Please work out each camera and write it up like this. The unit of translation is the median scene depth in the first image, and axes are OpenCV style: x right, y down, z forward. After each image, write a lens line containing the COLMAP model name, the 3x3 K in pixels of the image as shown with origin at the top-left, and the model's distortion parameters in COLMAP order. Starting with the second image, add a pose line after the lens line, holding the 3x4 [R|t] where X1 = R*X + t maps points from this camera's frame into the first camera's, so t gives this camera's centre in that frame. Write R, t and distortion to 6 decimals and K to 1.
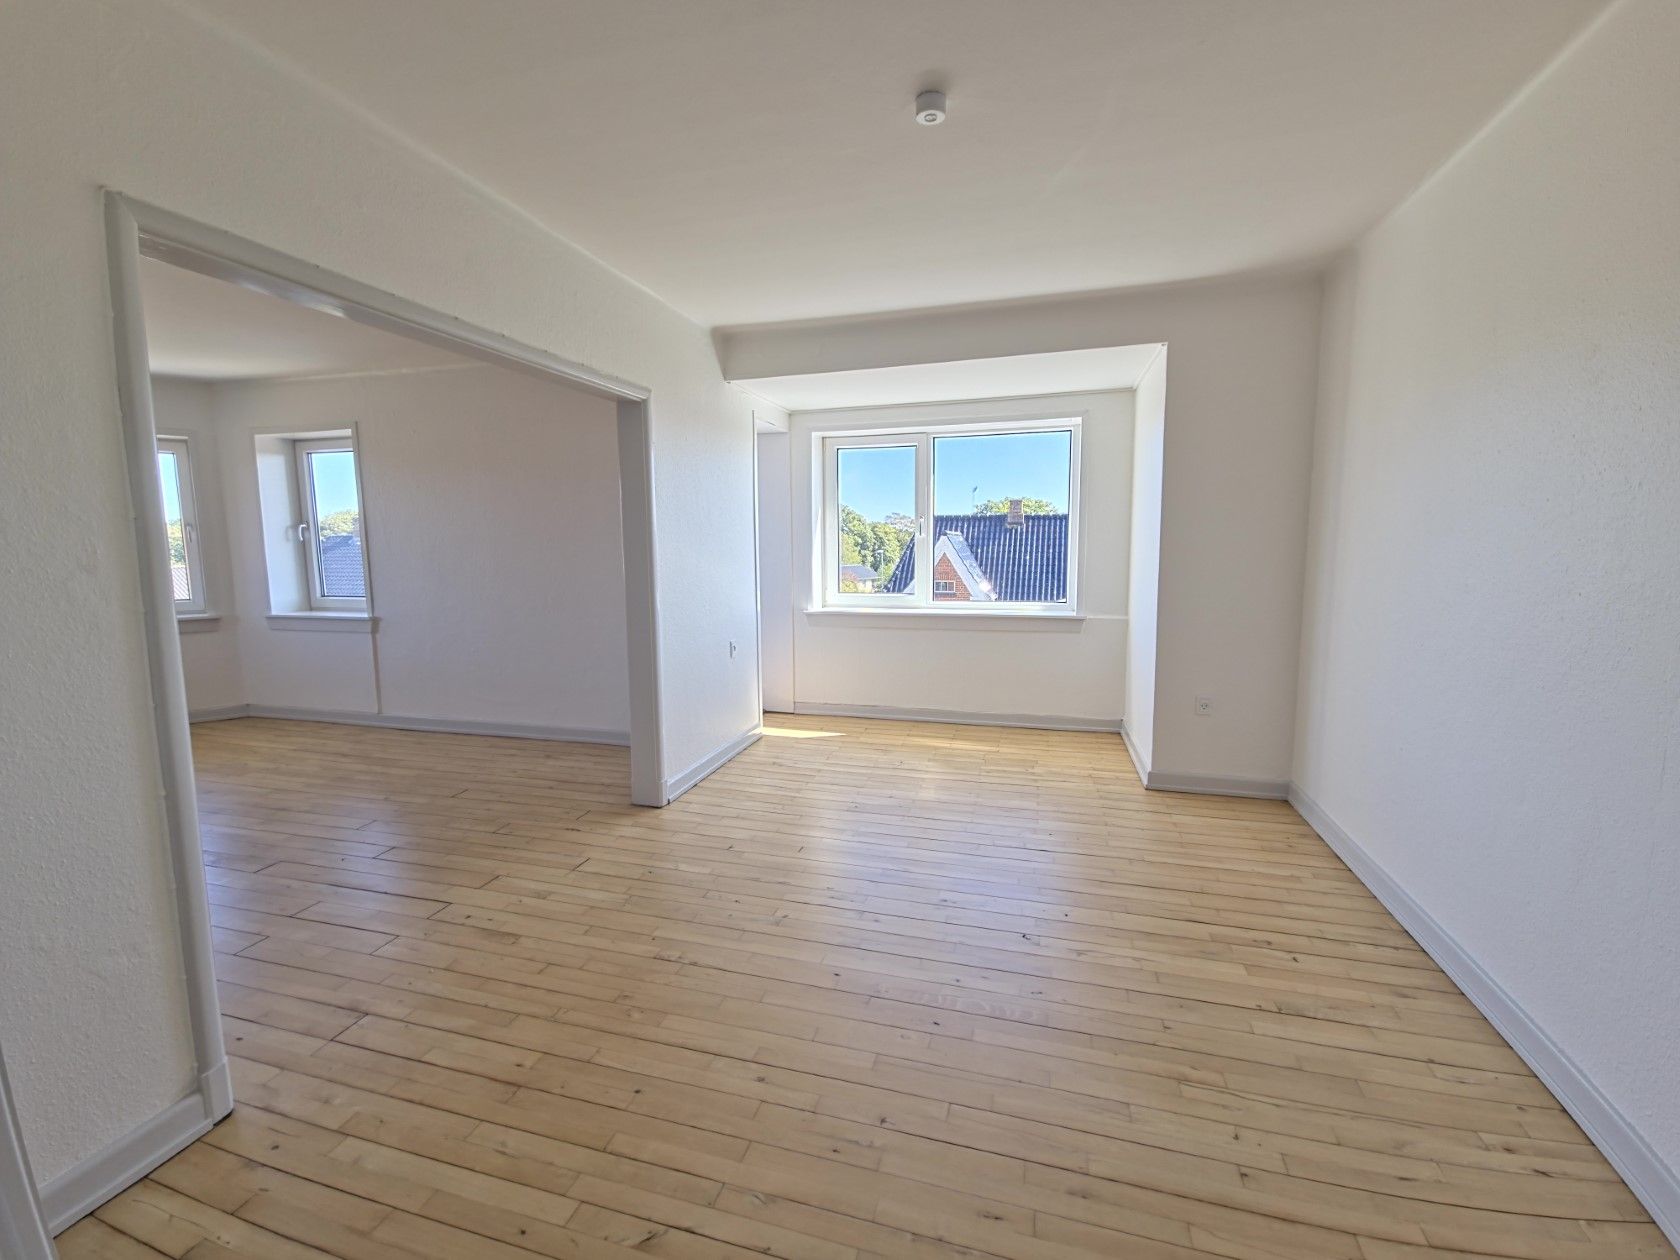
lens RADIAL K [[690.7, 0, 855.0], [0, 690.7, 619.7], [0, 0, 1]] dist [-0.002055, -0.000377]
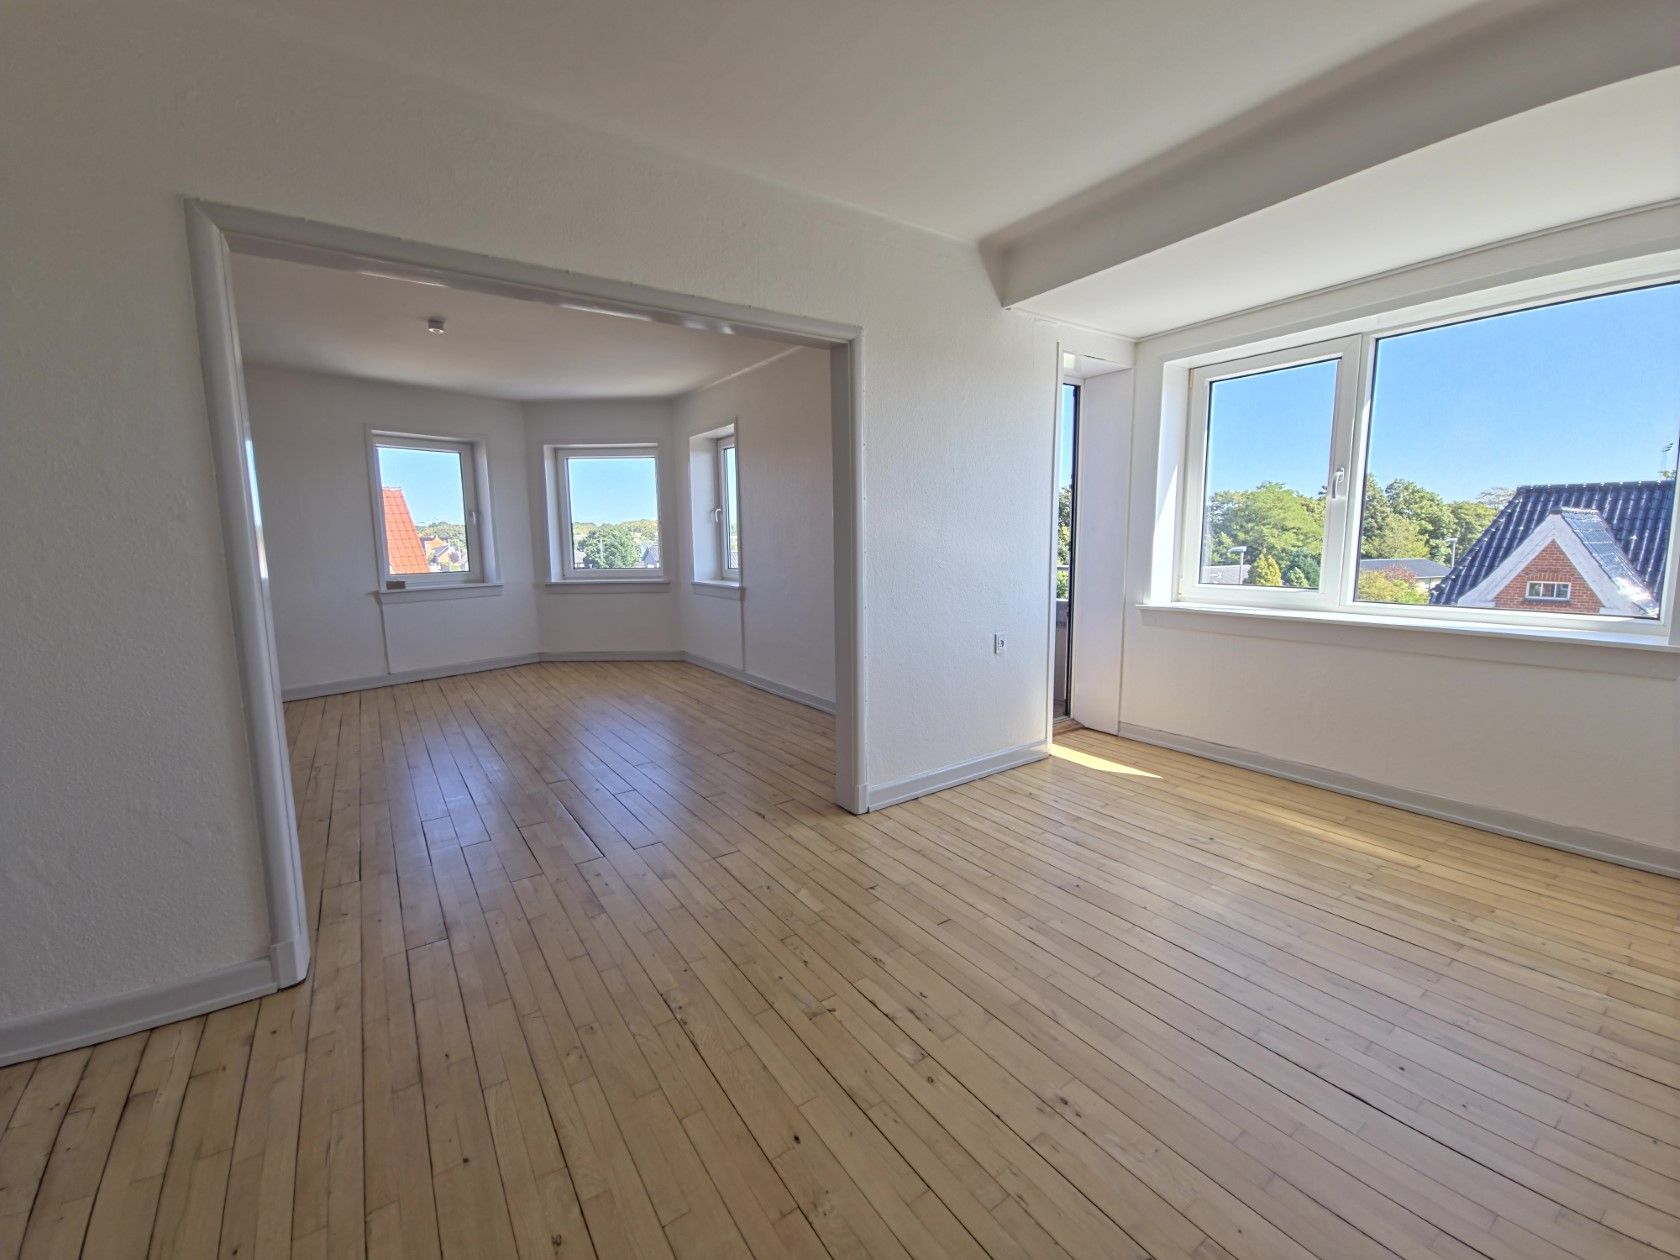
lens RADIAL K [[687.8, 0, 843.1], [0, 687.8, 625.7], [0, 0, 1]] dist [0.011396, -0.005568]
pose [[0.766889, 0.080841, -0.636668, 0.192341], [-0.065759, 0.996712, 0.047349, -0.005210], [0.638402, 0.005556, 0.769683, 0.253713]]
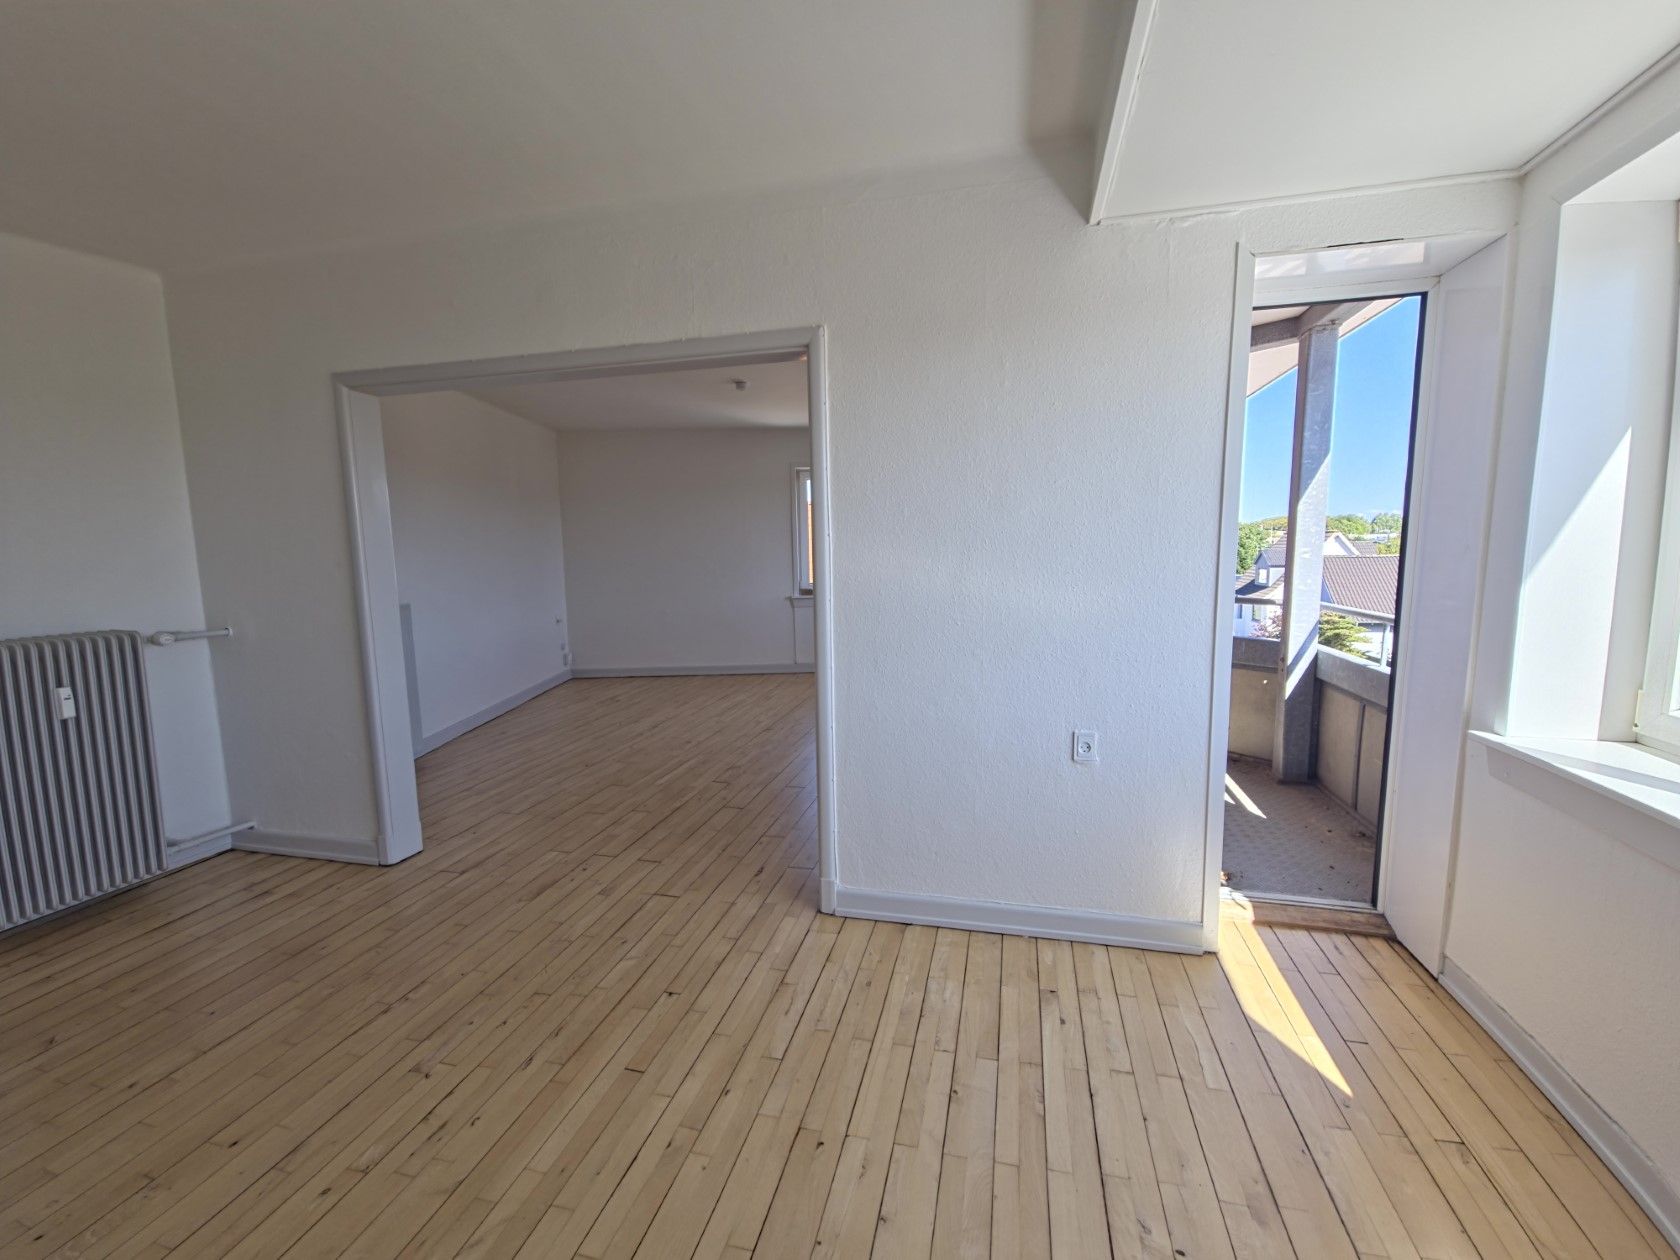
lens RADIAL K [[697.2, 0, 845.4], [0, 697.2, 628.6], [0, 0, 1]] dist [0.012876, -0.005499]
pose [[0.026219, 0.126495, -0.991621, 0.328086], [-0.098007, 0.987508, 0.123379, -0.092892], [0.994840, 0.093951, 0.038289, 0.774245]]
